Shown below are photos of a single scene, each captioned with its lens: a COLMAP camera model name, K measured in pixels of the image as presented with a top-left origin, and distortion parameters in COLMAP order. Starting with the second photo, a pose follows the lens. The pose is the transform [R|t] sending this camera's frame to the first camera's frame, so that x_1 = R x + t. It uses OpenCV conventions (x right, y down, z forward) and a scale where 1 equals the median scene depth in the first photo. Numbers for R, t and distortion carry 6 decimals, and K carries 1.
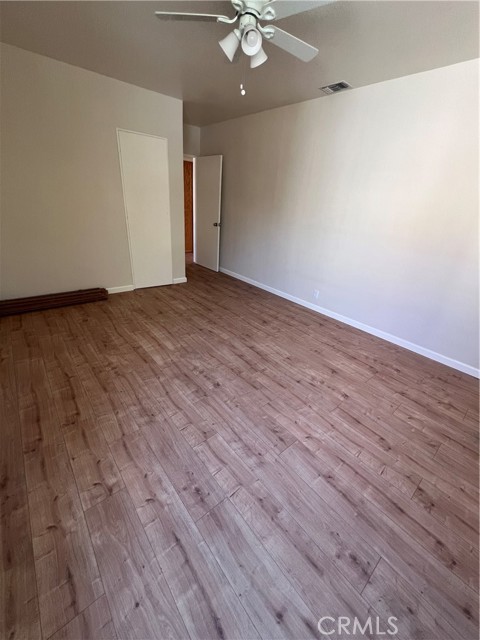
lens RADIAL K [[256.5, 0, 240.0], [0, 256.5, 320.0], [0, 0, 1]] dist [-0.001502, 0.000541]
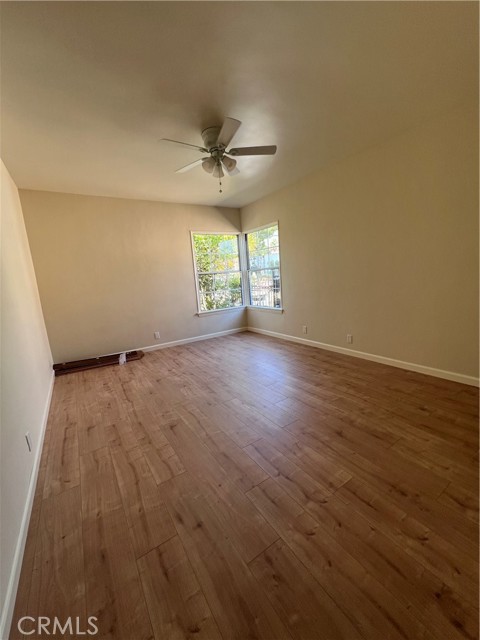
lens RADIAL K [[256.5, 0, 240.0], [0, 256.5, 320.0], [0, 0, 1]] dist [-0.001502, 0.000541]
pose [[-0.993042, -0.024467, 0.115194, -0.186326], [0.047625, 0.811181, 0.582852, -0.756810], [-0.107704, 0.584282, -0.804372, 1.725979]]
